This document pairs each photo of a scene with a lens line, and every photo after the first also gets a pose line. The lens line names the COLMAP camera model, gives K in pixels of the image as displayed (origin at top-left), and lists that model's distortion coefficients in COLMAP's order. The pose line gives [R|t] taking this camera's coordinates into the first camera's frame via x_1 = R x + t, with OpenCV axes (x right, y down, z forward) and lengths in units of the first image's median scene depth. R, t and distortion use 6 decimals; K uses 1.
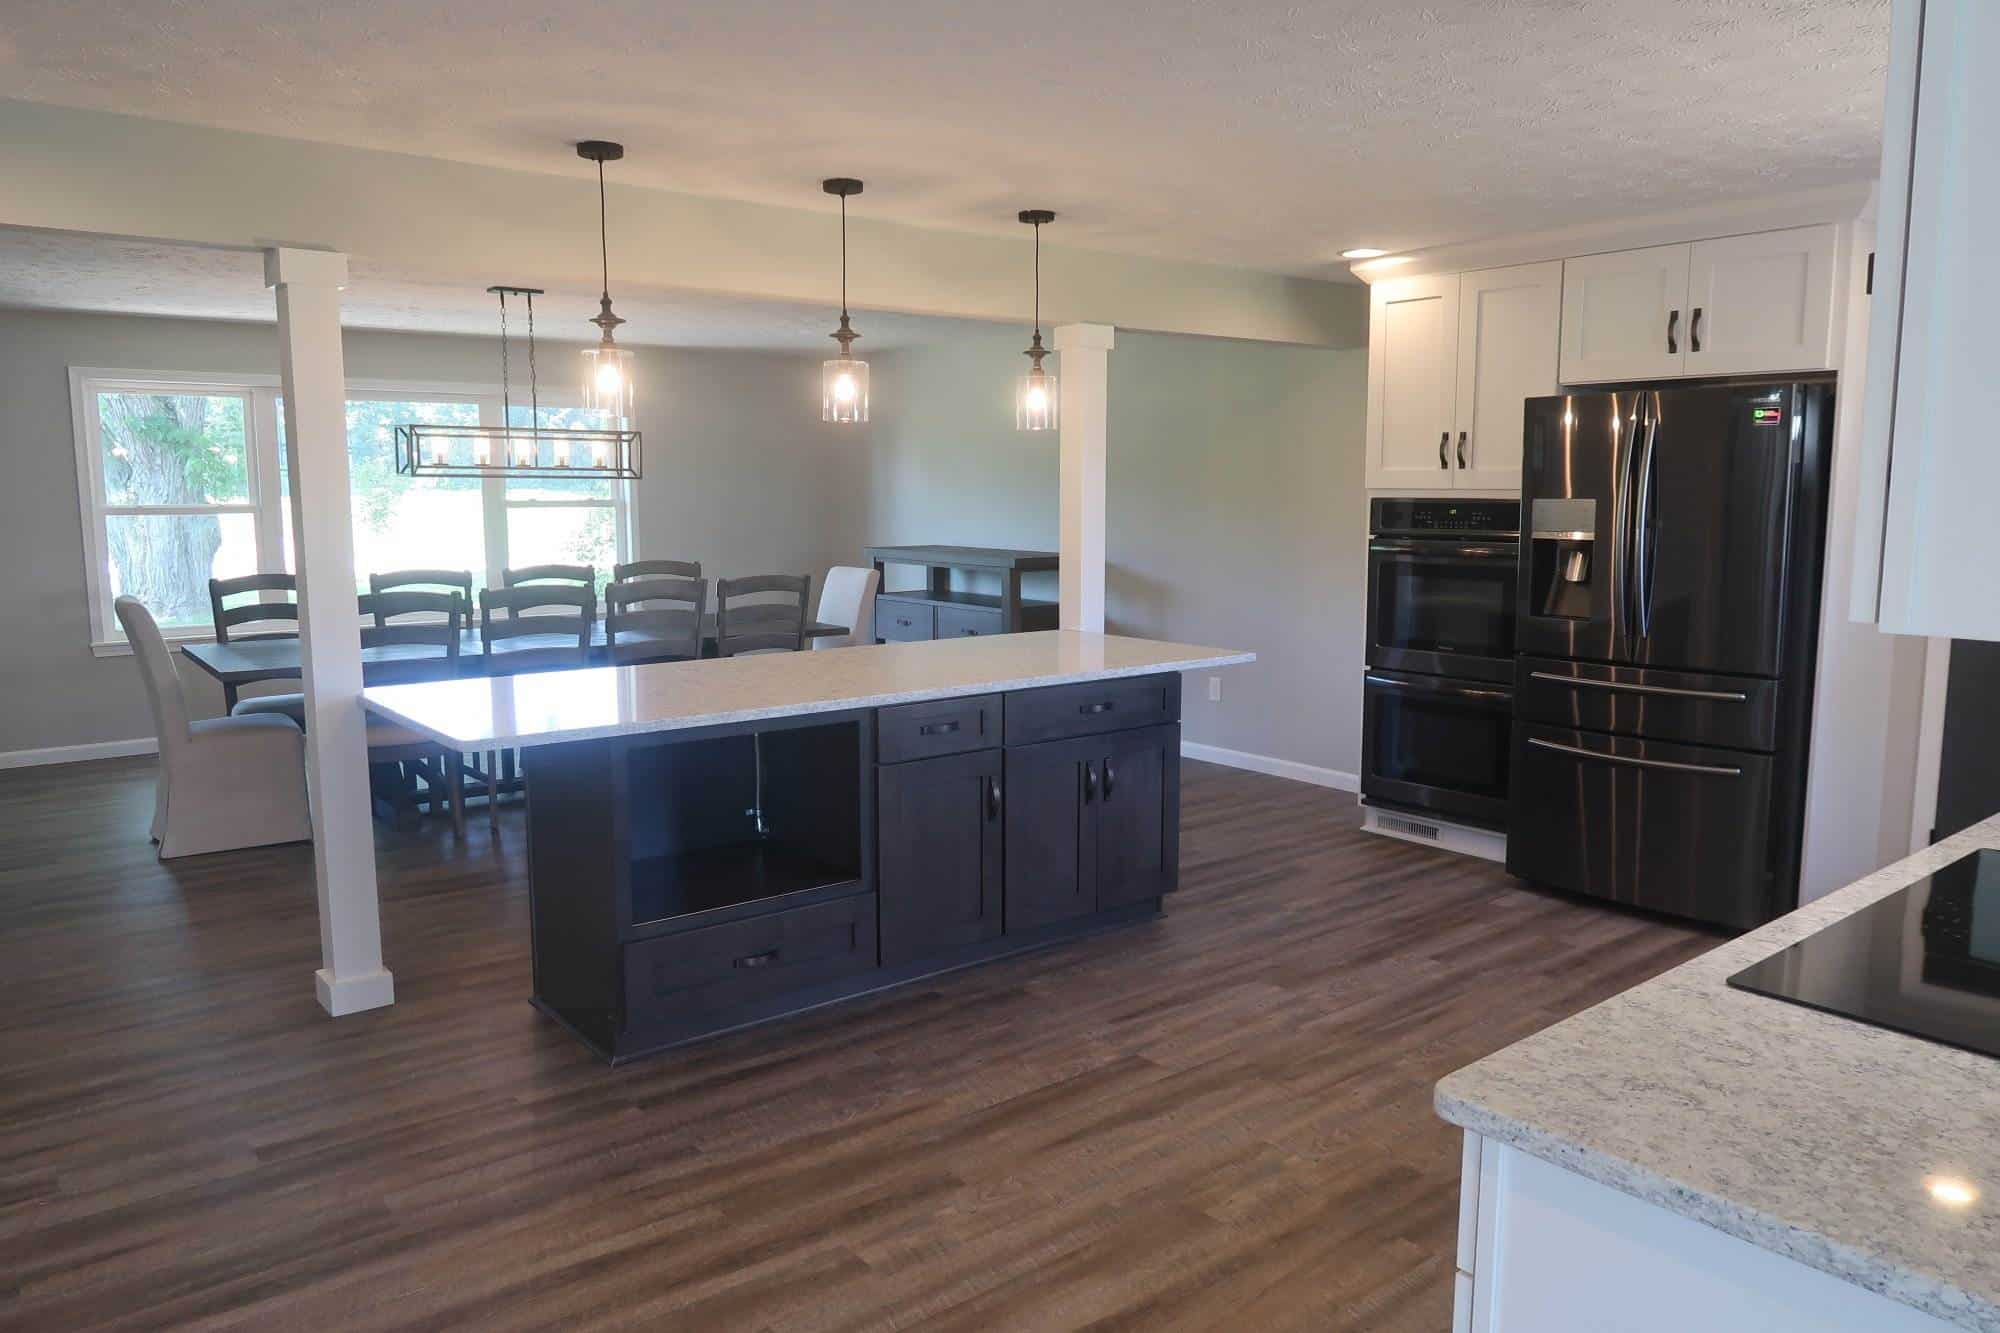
lens RADIAL K [[1387.1, 0, 1000.2], [0, 1387.1, 665.5], [0, 0, 1]] dist [-0.018521, -0.002216]
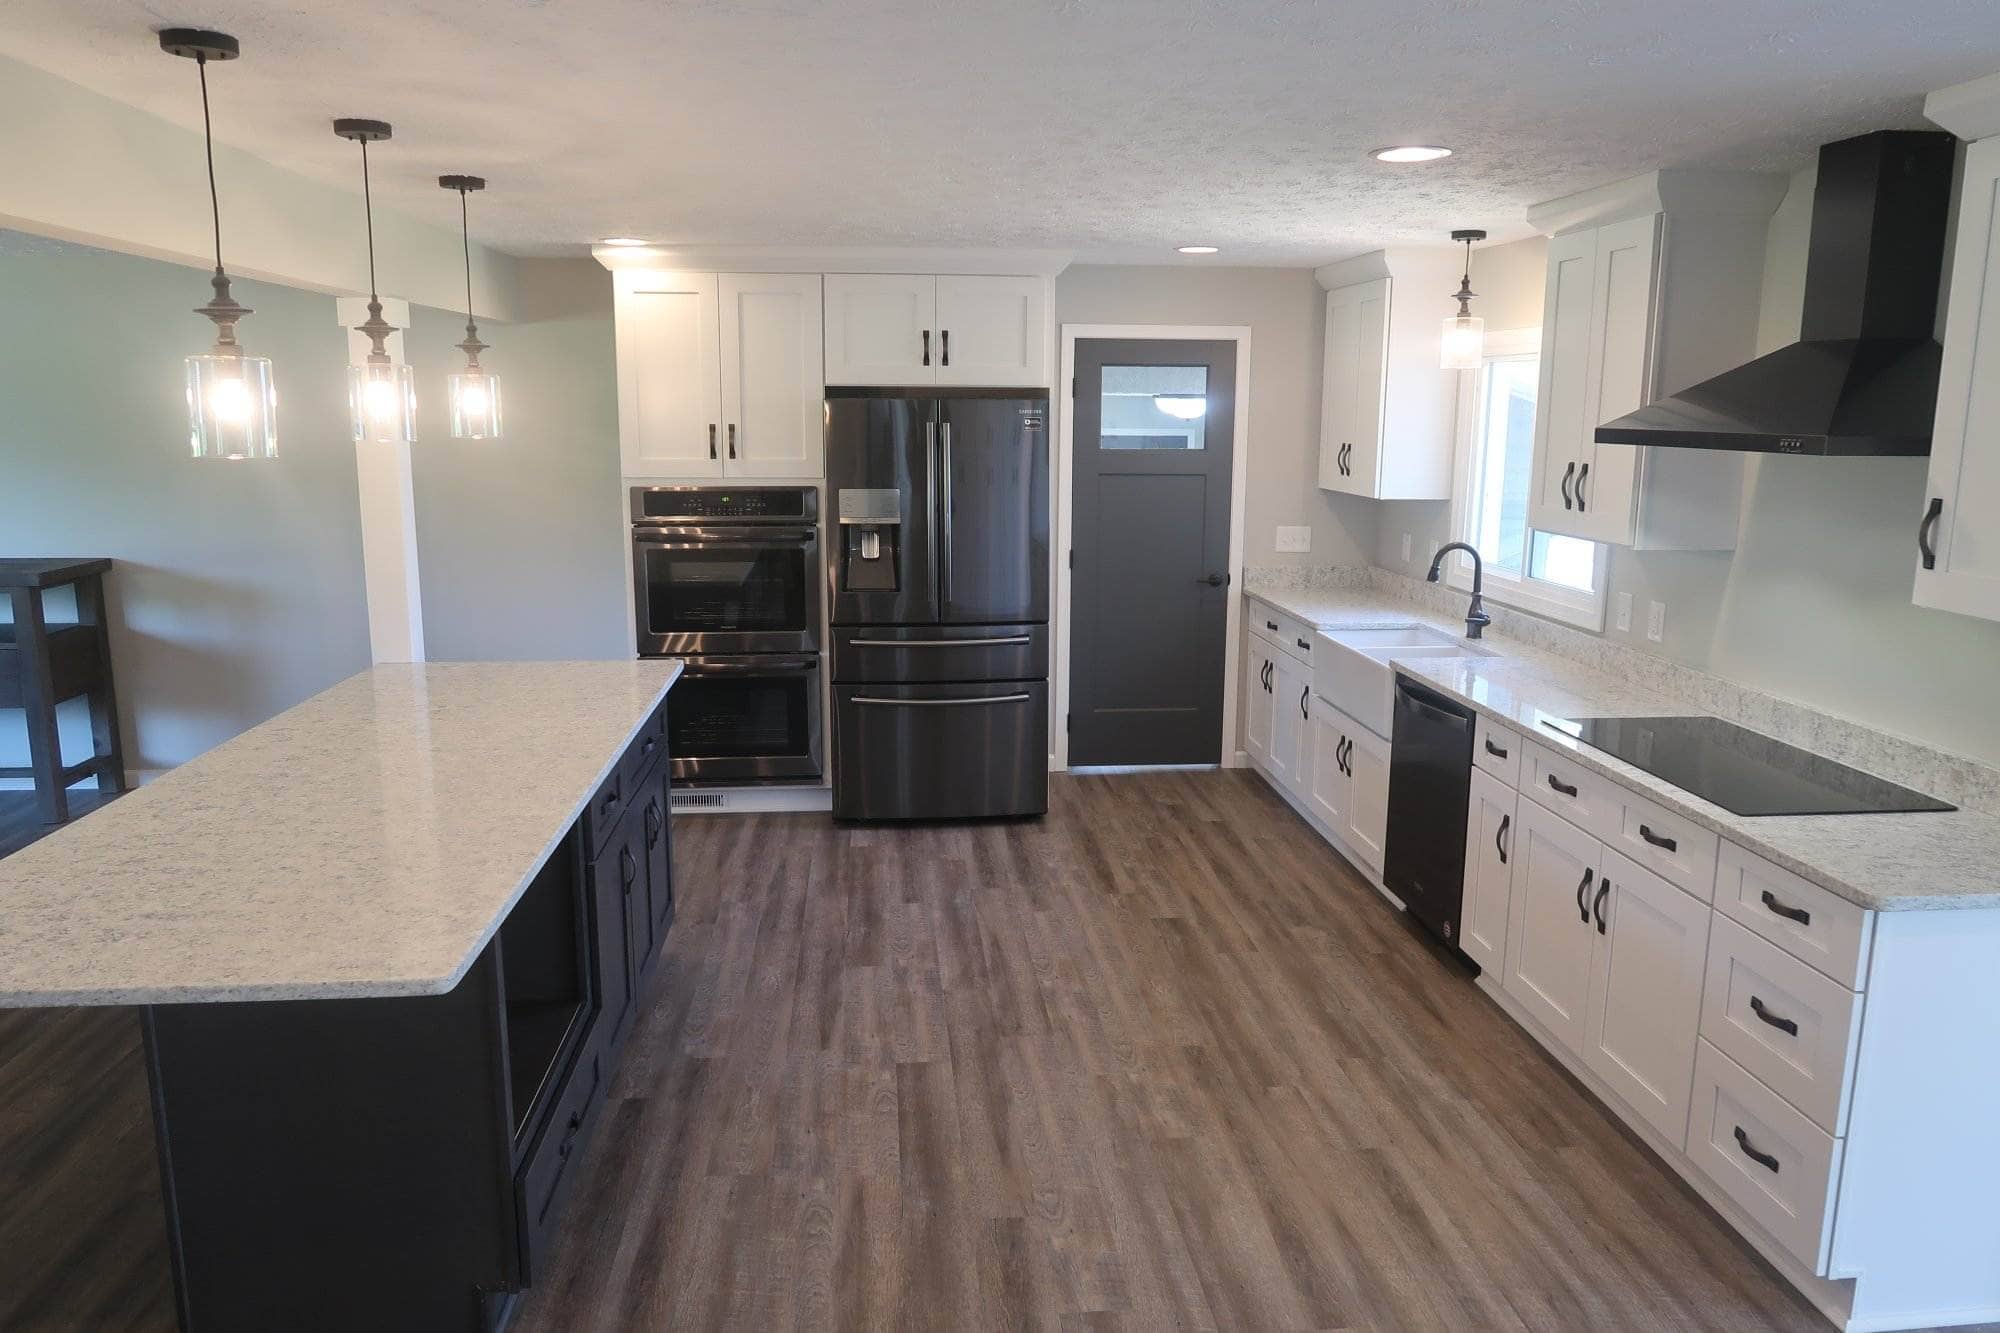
lens RADIAL K [[1387.1, 0, 1003.8], [0, 1387.1, 669.8], [0, 0, 1]] dist [-0.018521, -0.002216]
pose [[0.546706, -0.152569, 0.823307, -0.565042], [0.101864, 0.988075, 0.115461, -0.103959], [-0.831105, 0.020742, 0.555728, 0.294509]]
